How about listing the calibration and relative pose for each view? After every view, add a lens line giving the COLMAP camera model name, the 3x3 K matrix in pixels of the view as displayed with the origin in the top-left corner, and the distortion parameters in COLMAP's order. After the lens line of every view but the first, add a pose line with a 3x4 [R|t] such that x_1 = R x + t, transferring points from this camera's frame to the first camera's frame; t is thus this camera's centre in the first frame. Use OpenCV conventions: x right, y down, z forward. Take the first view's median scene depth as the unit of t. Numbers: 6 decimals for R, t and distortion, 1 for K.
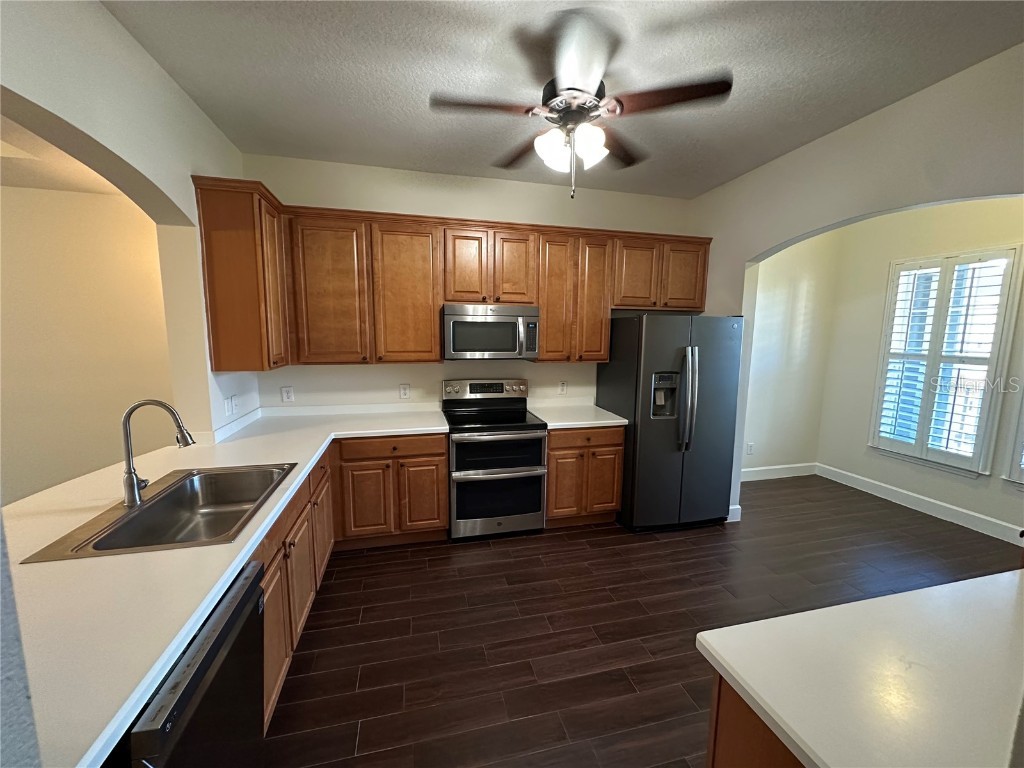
lens RADIAL K [[408.4, 0, 511.2], [0, 408.4, 385.0], [0, 0, 1]] dist [-0.002872, 0.000499]
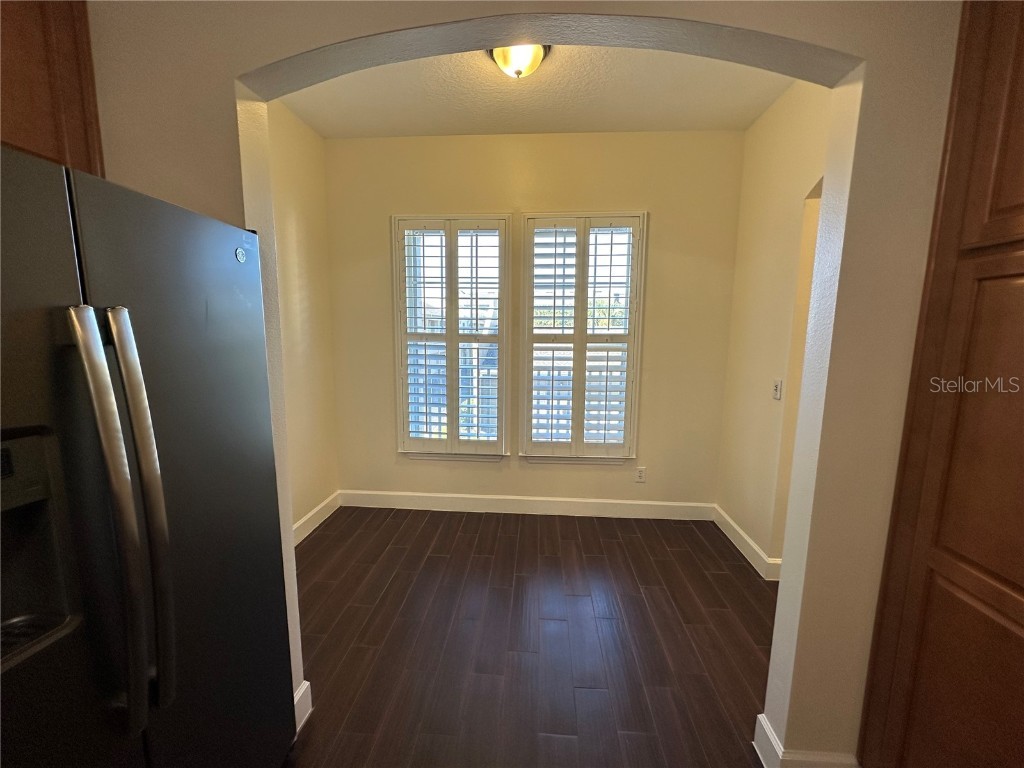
lens RADIAL K [[408.4, 0, 511.2], [0, 408.4, 385.0], [0, 0, 1]] dist [-0.002872, 0.000499]
pose [[0.313230, -0.132510, 0.940387, 0.274621], [0.113698, 0.988328, 0.101394, -0.044171], [-0.942847, 0.075160, 0.324640, 0.664802]]
